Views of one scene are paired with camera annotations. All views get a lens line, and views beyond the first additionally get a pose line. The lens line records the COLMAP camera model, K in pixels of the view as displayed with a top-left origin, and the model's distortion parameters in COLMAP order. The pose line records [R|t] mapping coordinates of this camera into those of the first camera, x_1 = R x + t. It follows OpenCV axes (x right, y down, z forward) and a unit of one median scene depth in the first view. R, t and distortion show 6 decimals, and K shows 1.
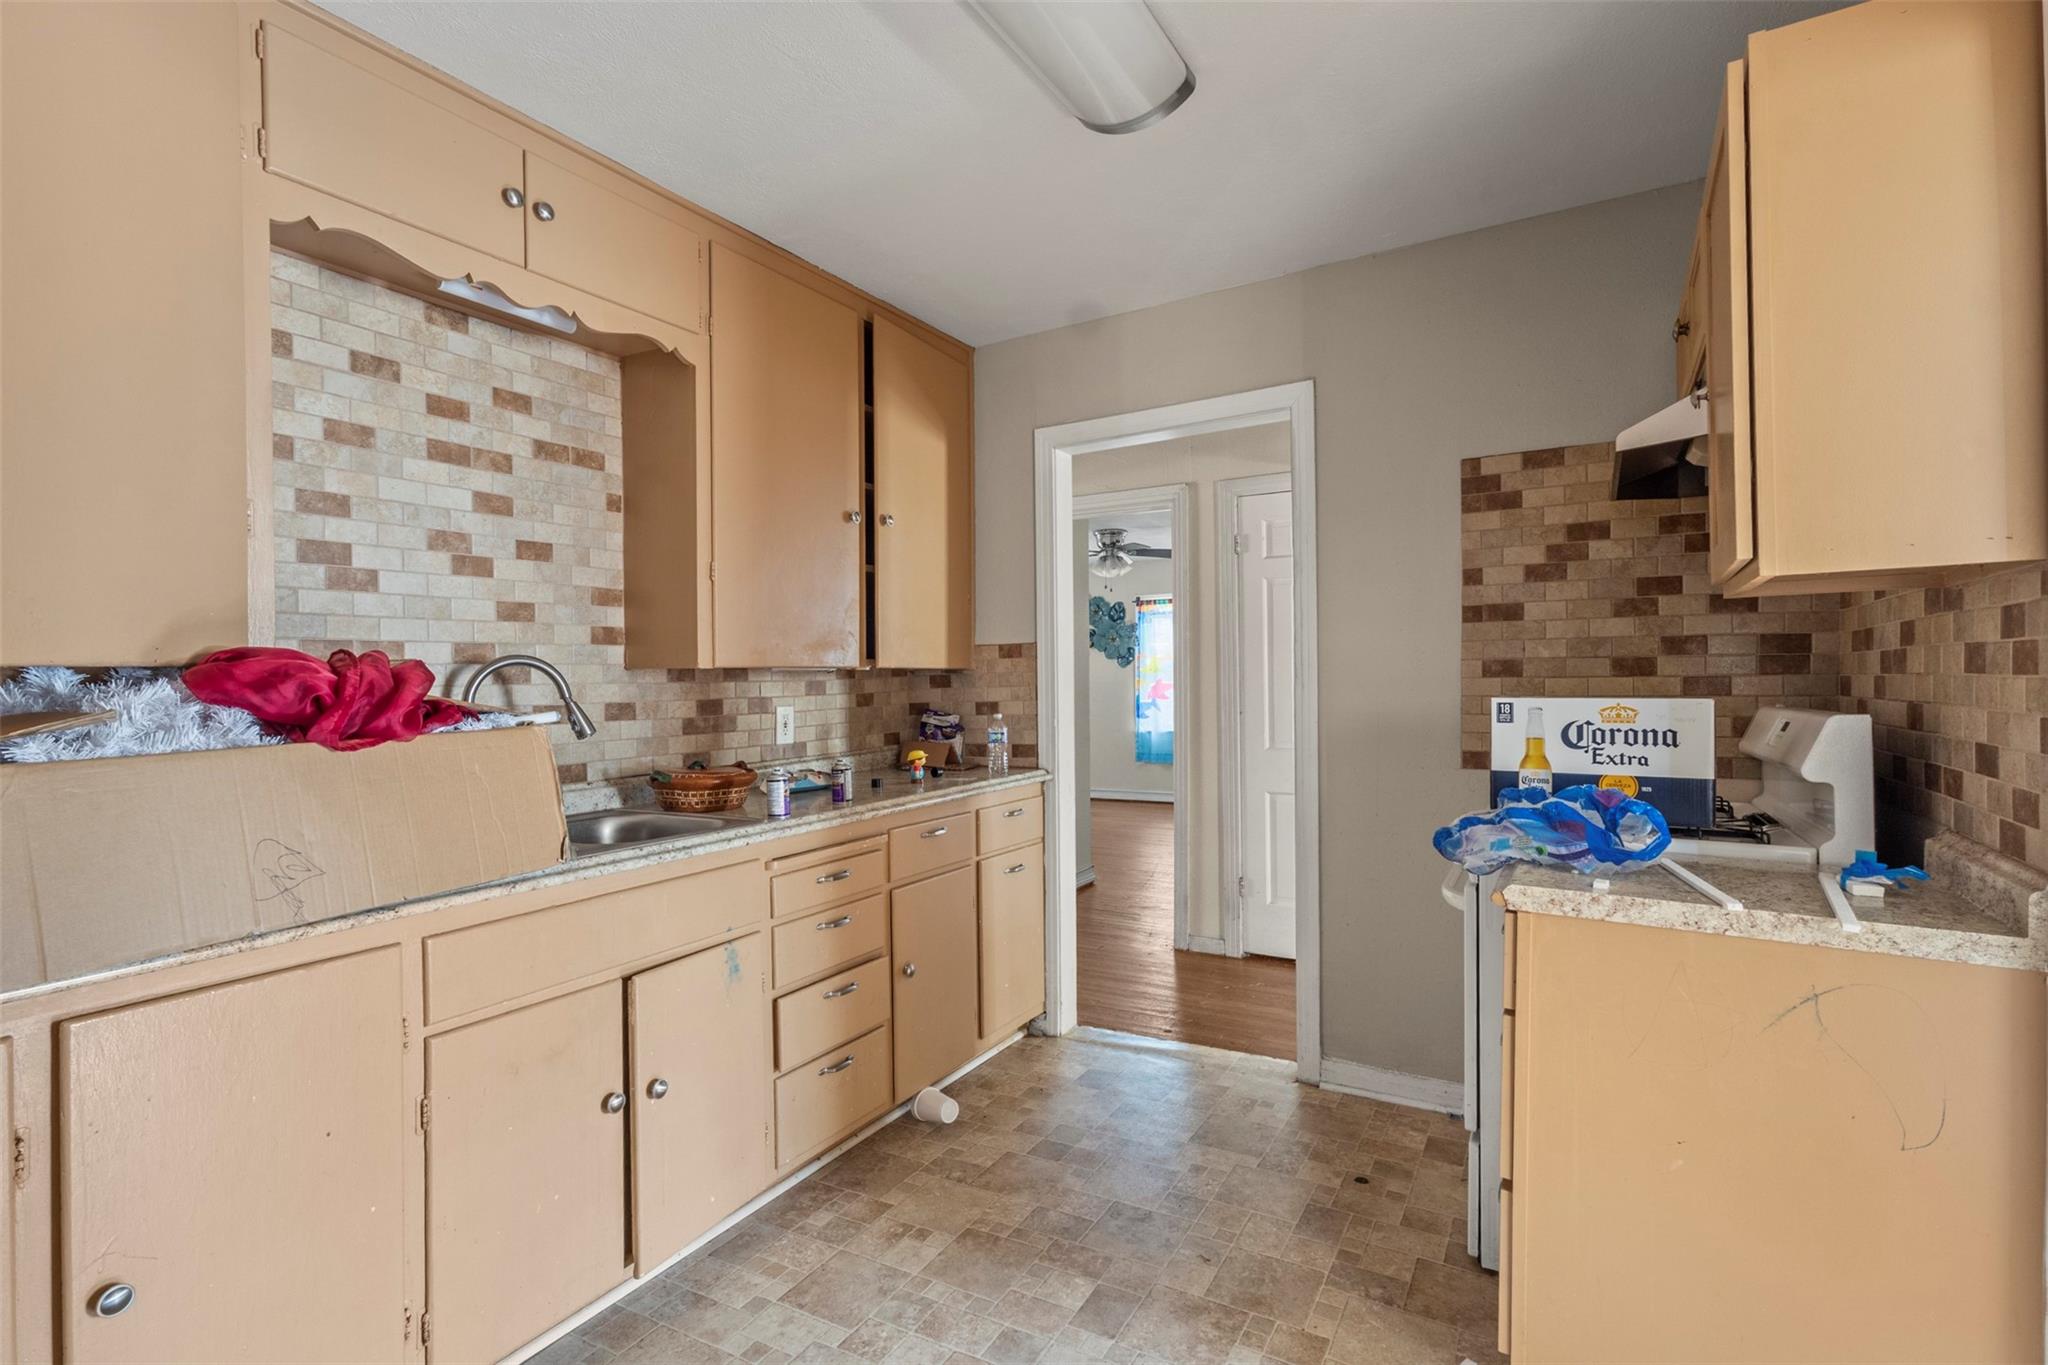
lens RADIAL K [[951.3, 0, 1023.2], [0, 951.3, 679.7], [0, 0, 1]] dist [-0.000183, -0.000001]
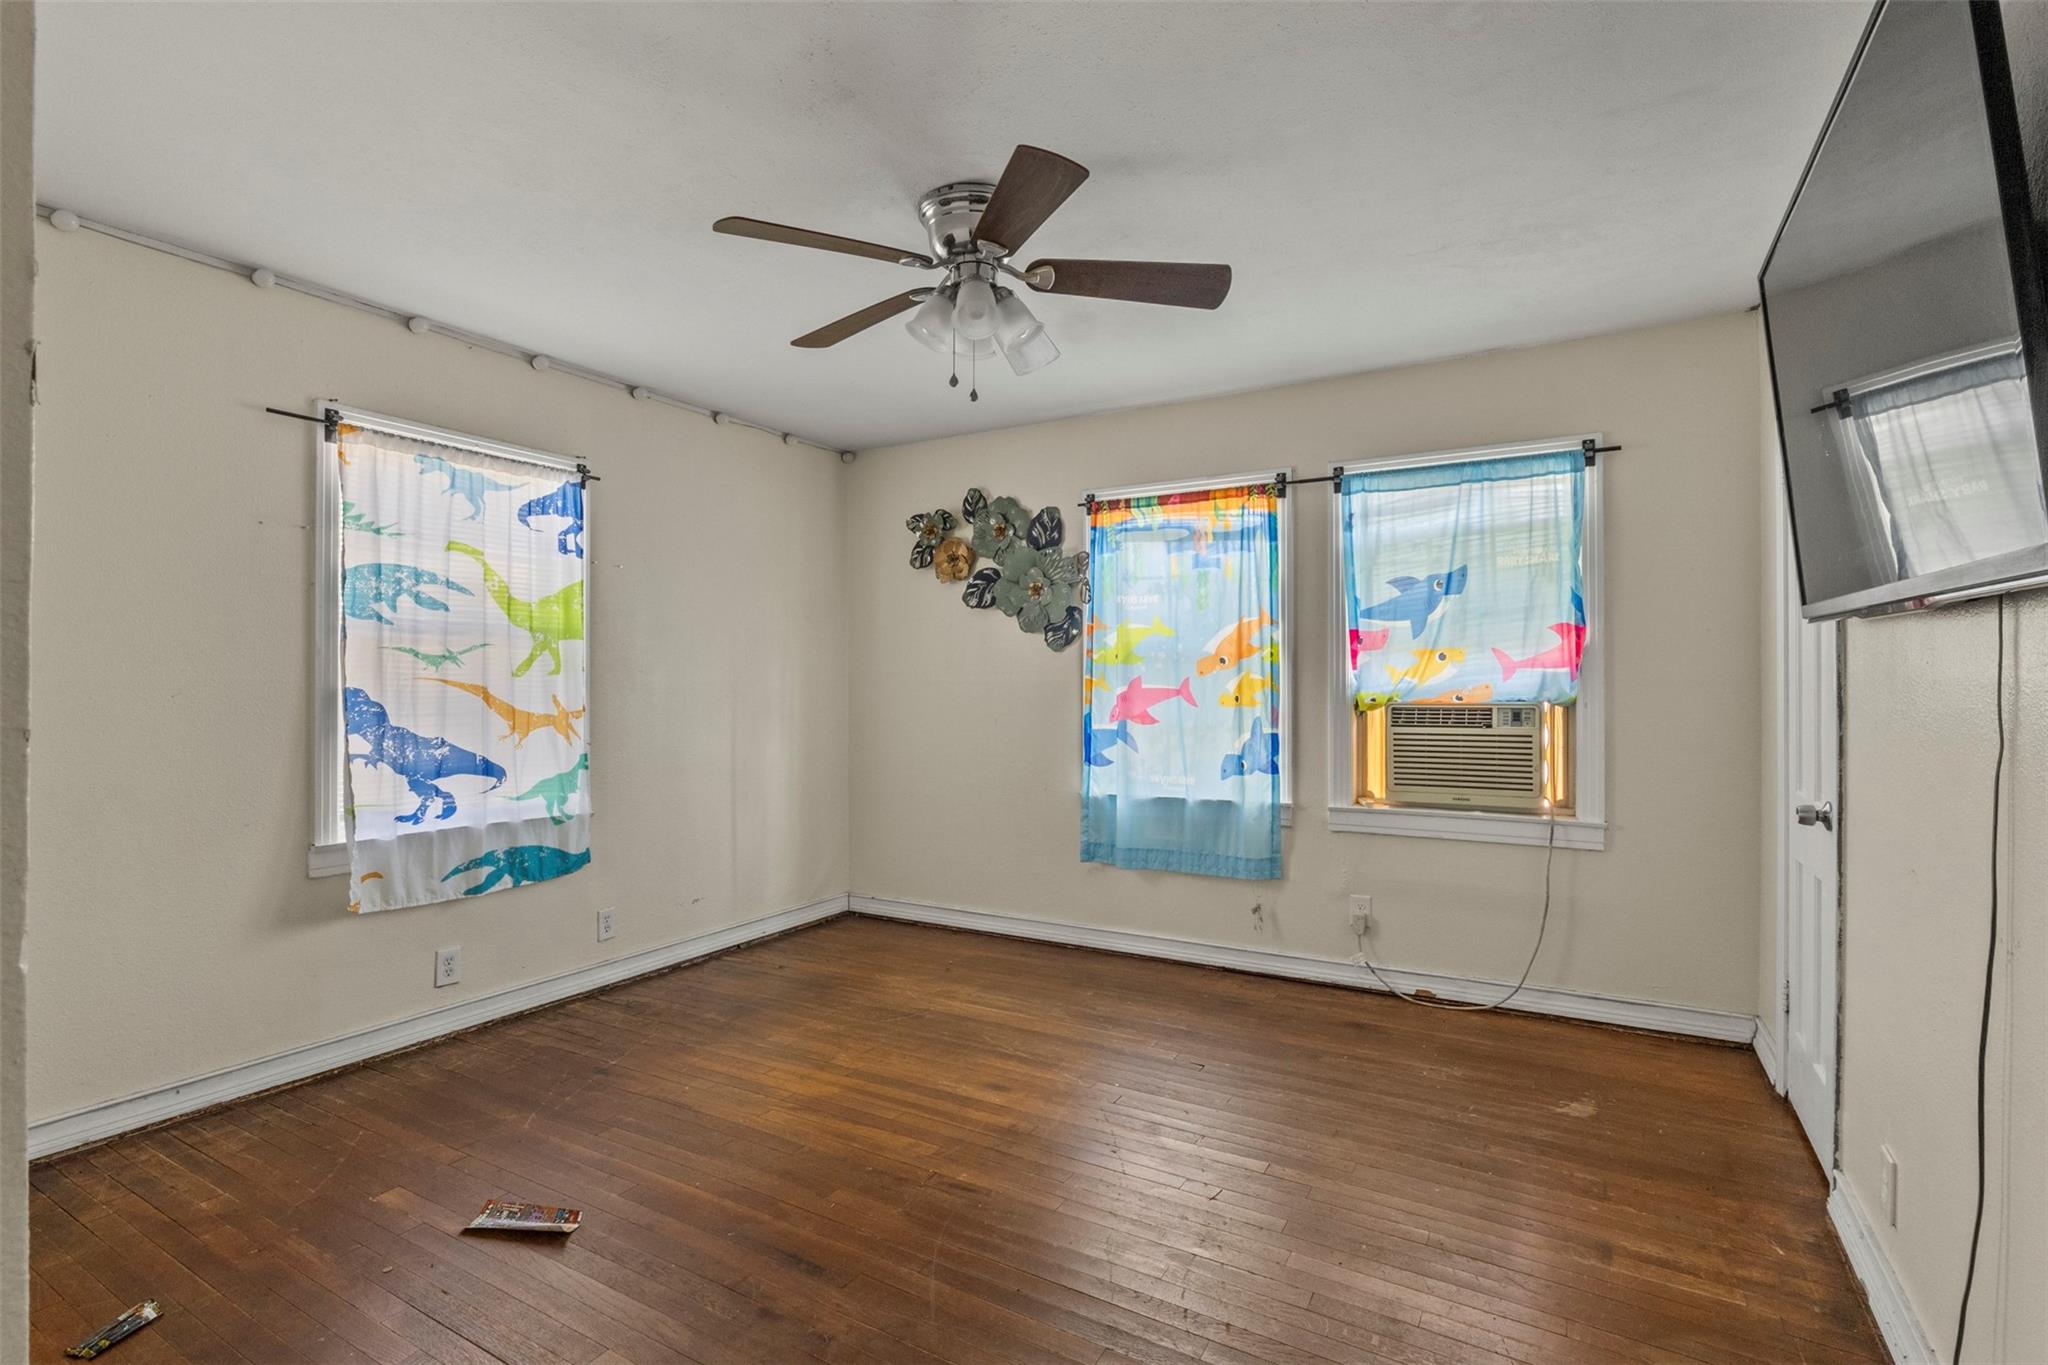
lens RADIAL K [[977.8, 0, 1021.6], [0, 977.8, 680.8], [0, 0, 1]] dist [0.000235, -0.000020]
pose [[0.999919, 0.011072, 0.006331, 0.085960], [-0.011068, 0.999939, -0.000647, 0.001803], [-0.006338, 0.000577, 0.999980, 0.537985]]
